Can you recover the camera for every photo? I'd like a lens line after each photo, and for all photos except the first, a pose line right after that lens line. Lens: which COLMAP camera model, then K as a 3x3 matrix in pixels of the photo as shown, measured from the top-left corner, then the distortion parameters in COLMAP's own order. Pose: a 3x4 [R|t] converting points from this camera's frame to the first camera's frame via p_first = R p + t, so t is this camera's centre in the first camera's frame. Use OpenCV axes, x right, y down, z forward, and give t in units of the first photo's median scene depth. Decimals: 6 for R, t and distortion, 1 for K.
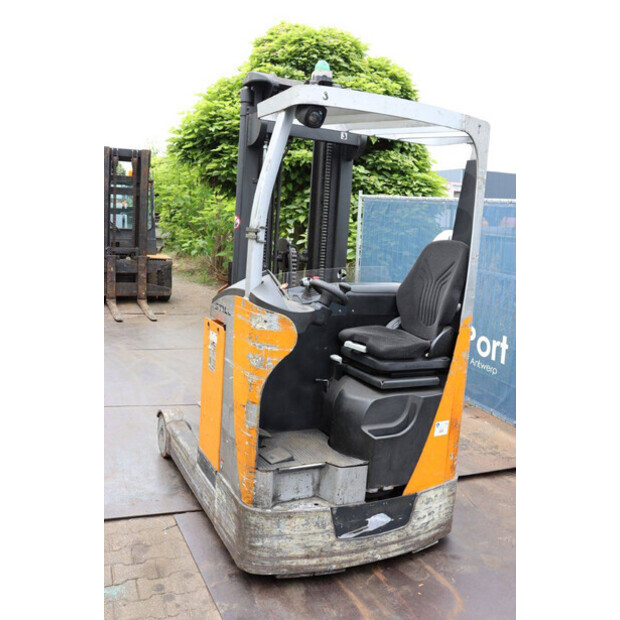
lens RADIAL K [[659.1, 0, 310.0], [0, 659.1, 310.0], [0, 0, 1]] dist [-0.098453, 0.023208]
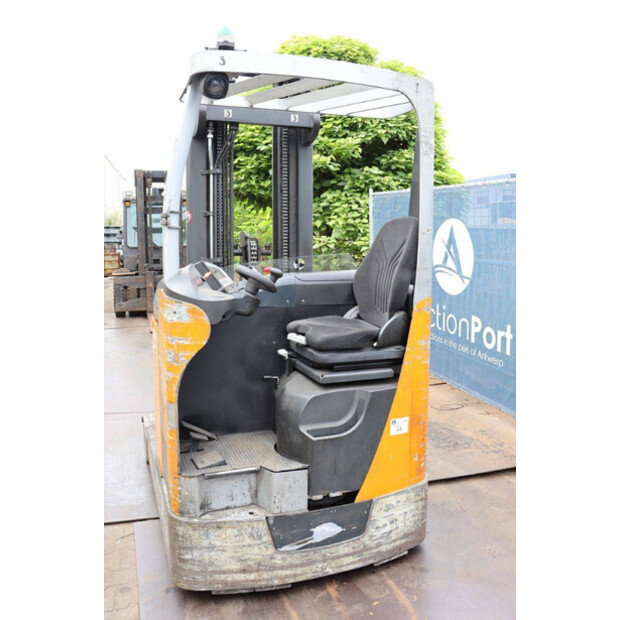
lens RADIAL K [[606.0, 0, 310.0], [0, 606.0, 310.0], [0, 0, 1]] dist [-0.095254, 0.007621]
pose [[0.990548, -0.050957, -0.127350, 0.194124], [0.048450, 0.998568, -0.022705, 0.035881], [0.128324, 0.016320, 0.991598, 0.167977]]
